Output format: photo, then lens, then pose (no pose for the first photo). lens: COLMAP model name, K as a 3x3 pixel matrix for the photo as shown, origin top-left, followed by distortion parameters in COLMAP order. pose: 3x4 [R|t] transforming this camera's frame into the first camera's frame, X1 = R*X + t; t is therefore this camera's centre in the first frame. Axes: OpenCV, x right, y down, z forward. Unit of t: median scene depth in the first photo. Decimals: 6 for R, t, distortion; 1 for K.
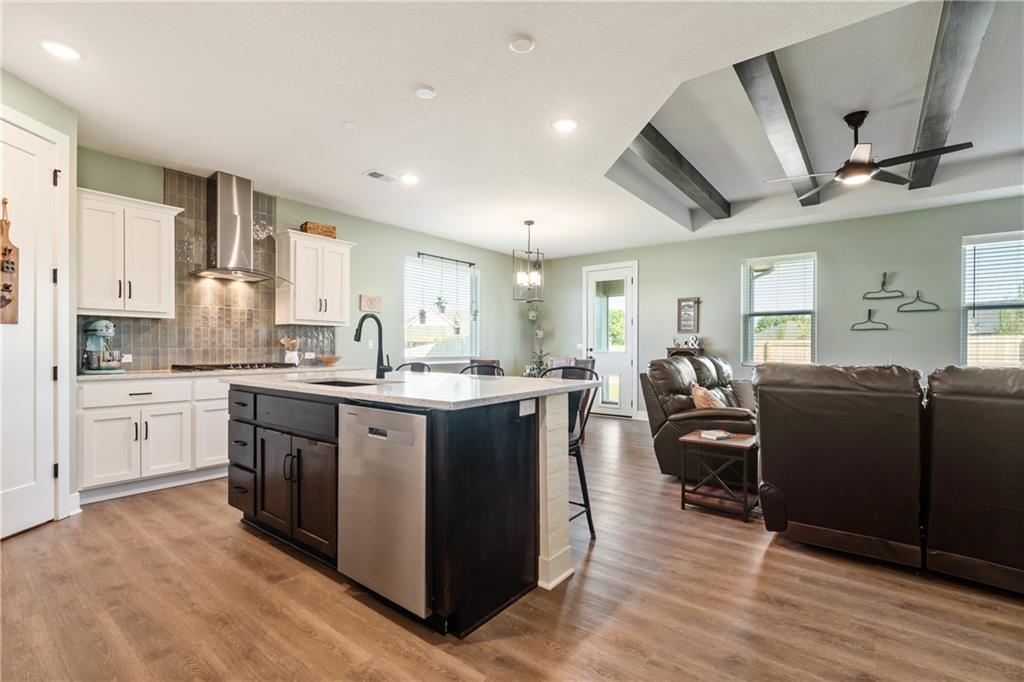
lens RADIAL K [[465.4, 0, 515.7], [0, 465.4, 349.8], [0, 0, 1]] dist [-0.003902, 0.000709]
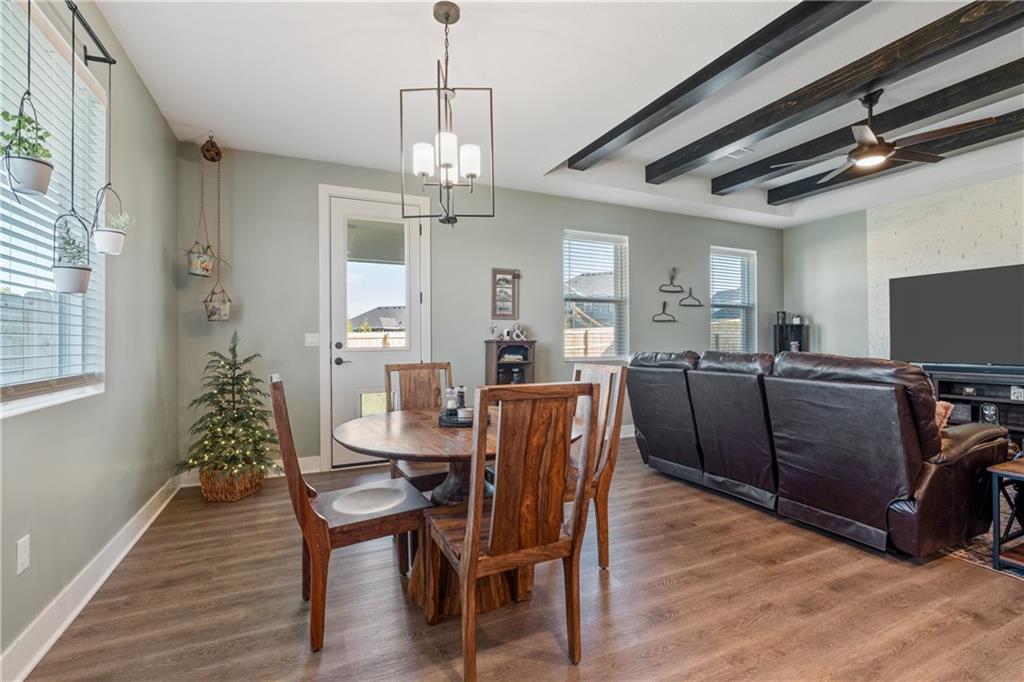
lens RADIAL K [[459.9, 0, 512.0], [0, 459.9, 337.4], [0, 0, 1]] dist [-0.002320, 0.000935]
pose [[0.459643, -0.001254, 0.888103, -0.312008], [0.011361, 0.999925, -0.004468, -0.007040], [-0.888031, 0.012144, 0.459623, 0.868514]]
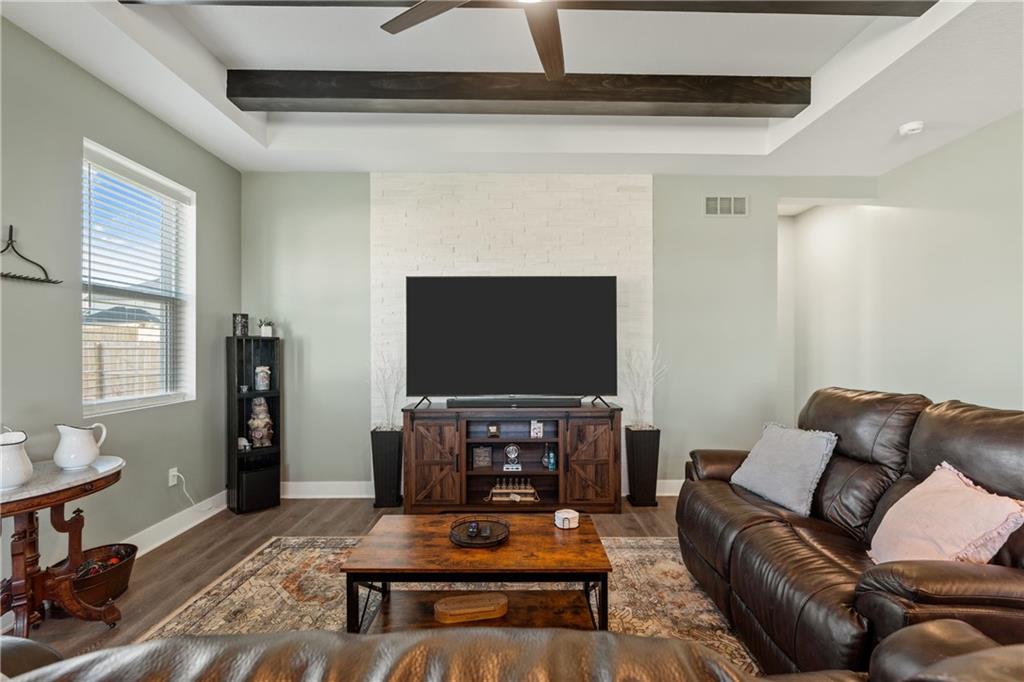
lens RADIAL K [[465.4, 0, 515.7], [0, 465.4, 349.8], [0, 0, 1]] dist [-0.003902, 0.000709]
pose [[-0.623436, -0.009521, 0.781817, 0.288893], [-0.000936, 0.999934, 0.011431, -0.027104], [-0.781874, 0.006394, -0.623404, 0.904989]]
